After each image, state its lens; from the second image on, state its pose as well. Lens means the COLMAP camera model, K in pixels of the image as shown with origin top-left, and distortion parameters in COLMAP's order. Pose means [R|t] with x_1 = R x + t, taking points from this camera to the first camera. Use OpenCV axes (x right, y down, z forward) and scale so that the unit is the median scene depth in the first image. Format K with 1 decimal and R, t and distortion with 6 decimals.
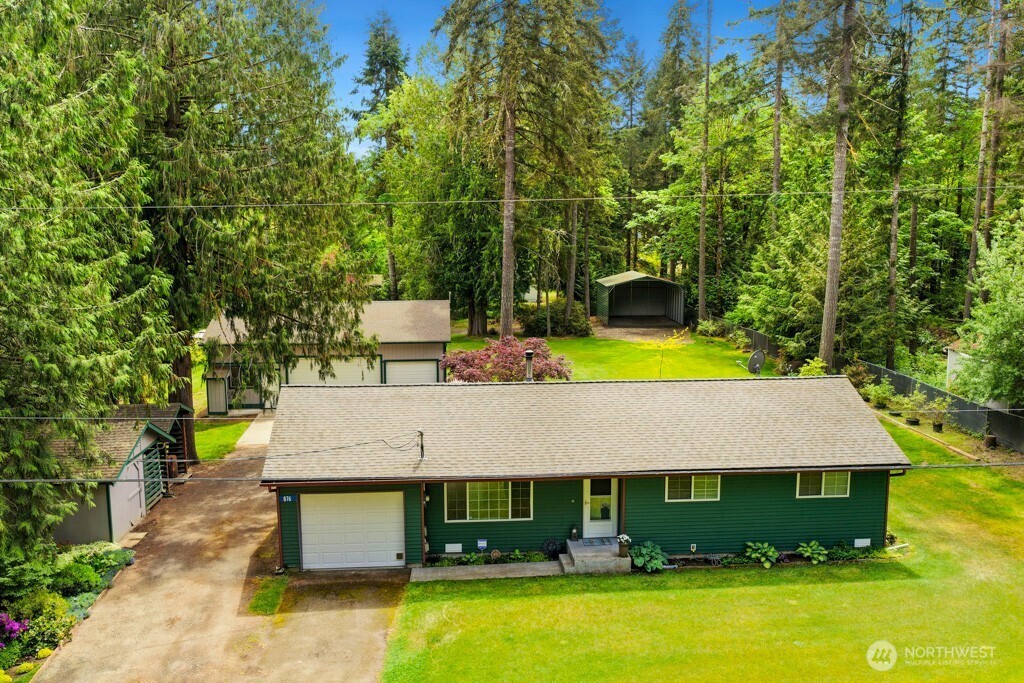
lens RADIAL K [[871.3, 0, 481.5], [0, 871.3, 339.4], [0, 0, 1]] dist [0.010700, 0.006068]
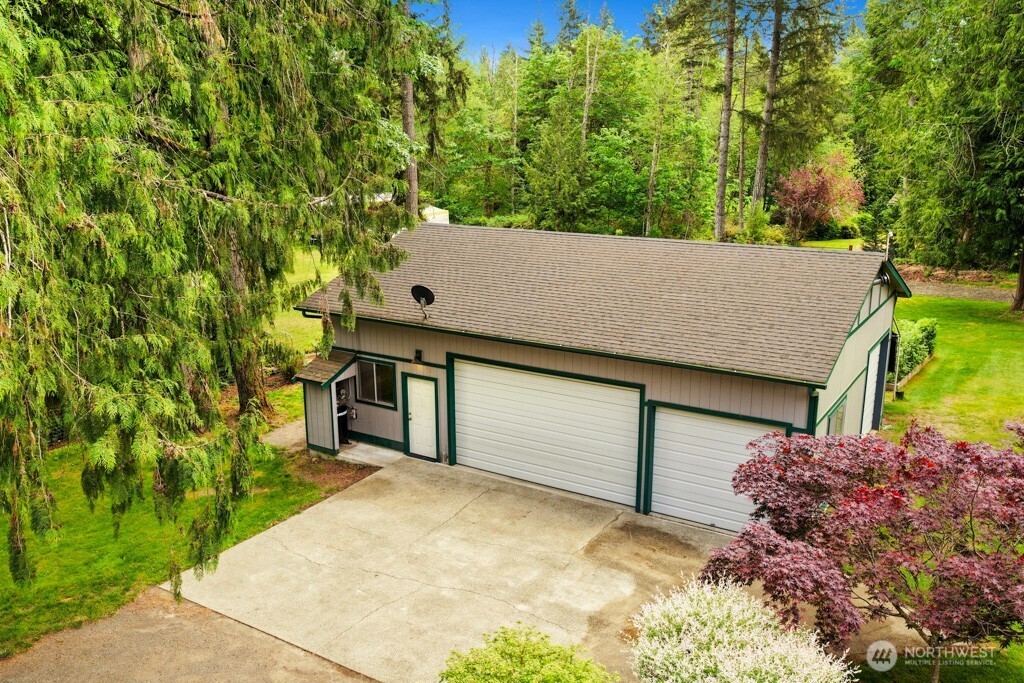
lens RADIAL K [[834.6, 0, 512.0], [0, 834.6, 341.5], [0, 0, 1]] dist [-0.007111, 0.002198]
pose [[0.812275, 0.141472, -0.565858, 0.044761], [-0.079110, 0.987896, 0.133428, -0.046862], [0.577885, -0.063615, 0.813635, 0.682805]]
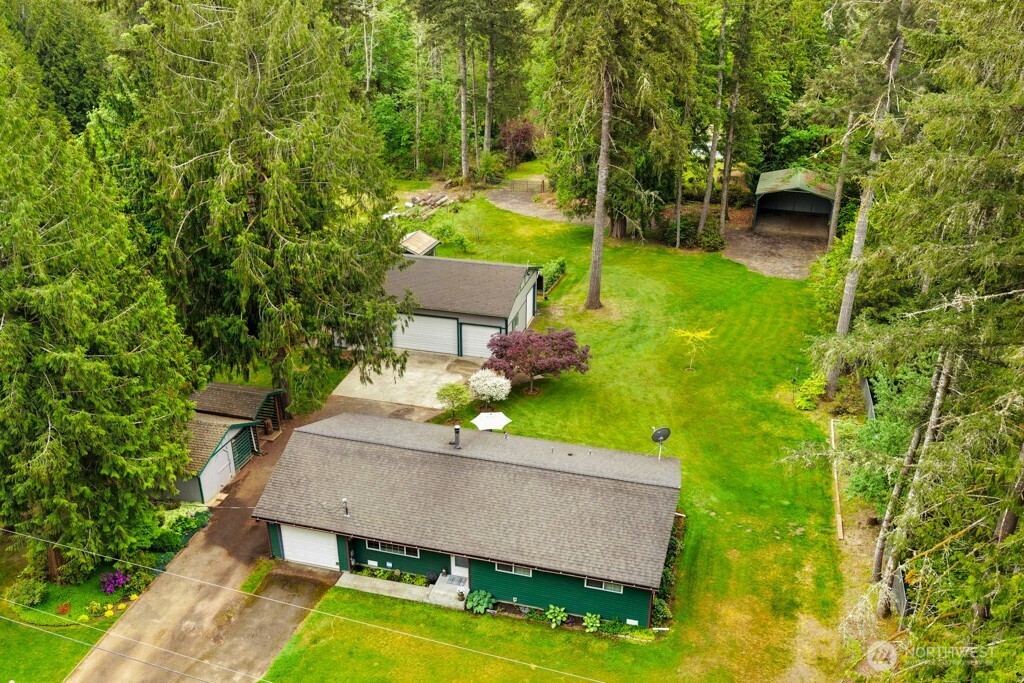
lens RADIAL K [[871.3, 0, 481.5], [0, 871.3, 339.4], [0, 0, 1]] dist [0.010700, 0.006068]
pose [[0.941037, 0.136977, -0.309331, 0.317571], [-0.039181, 0.952339, 0.302514, -0.342455], [0.336026, -0.272557, 0.901554, -0.133884]]
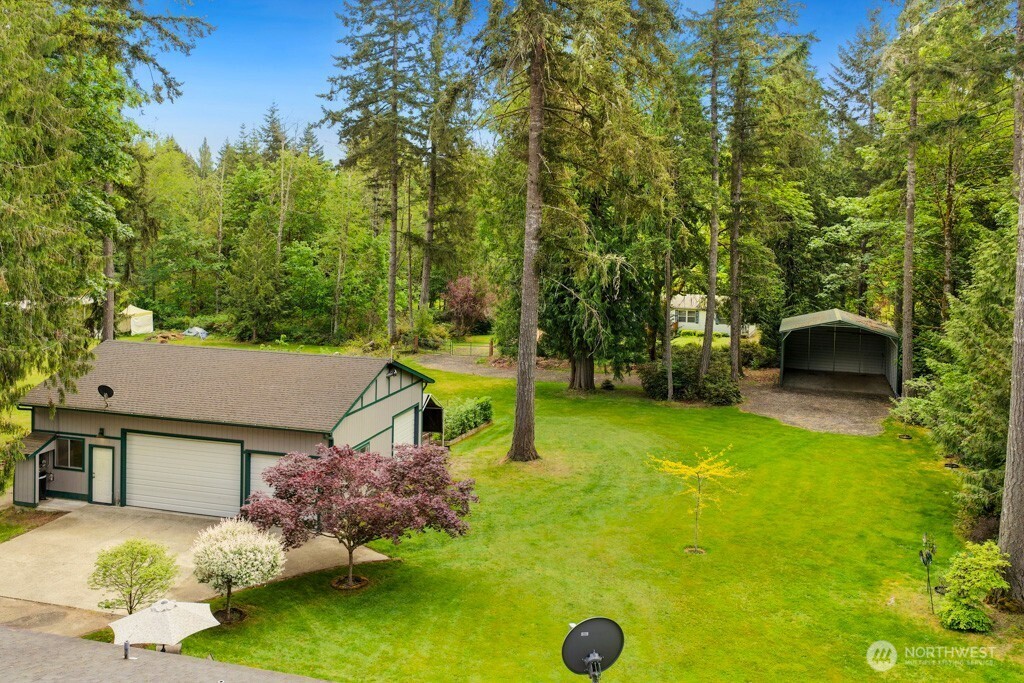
lens RADIAL K [[881.6, 0, 498.0], [0, 881.6, 236.2], [0, 0, 1]] dist [-0.010810, 0.018449]
pose [[0.942976, 0.026559, -0.331799, 0.286600], [-0.066822, 0.991624, -0.110532, -0.075724], [0.326085, 0.126401, 0.936852, 0.434504]]
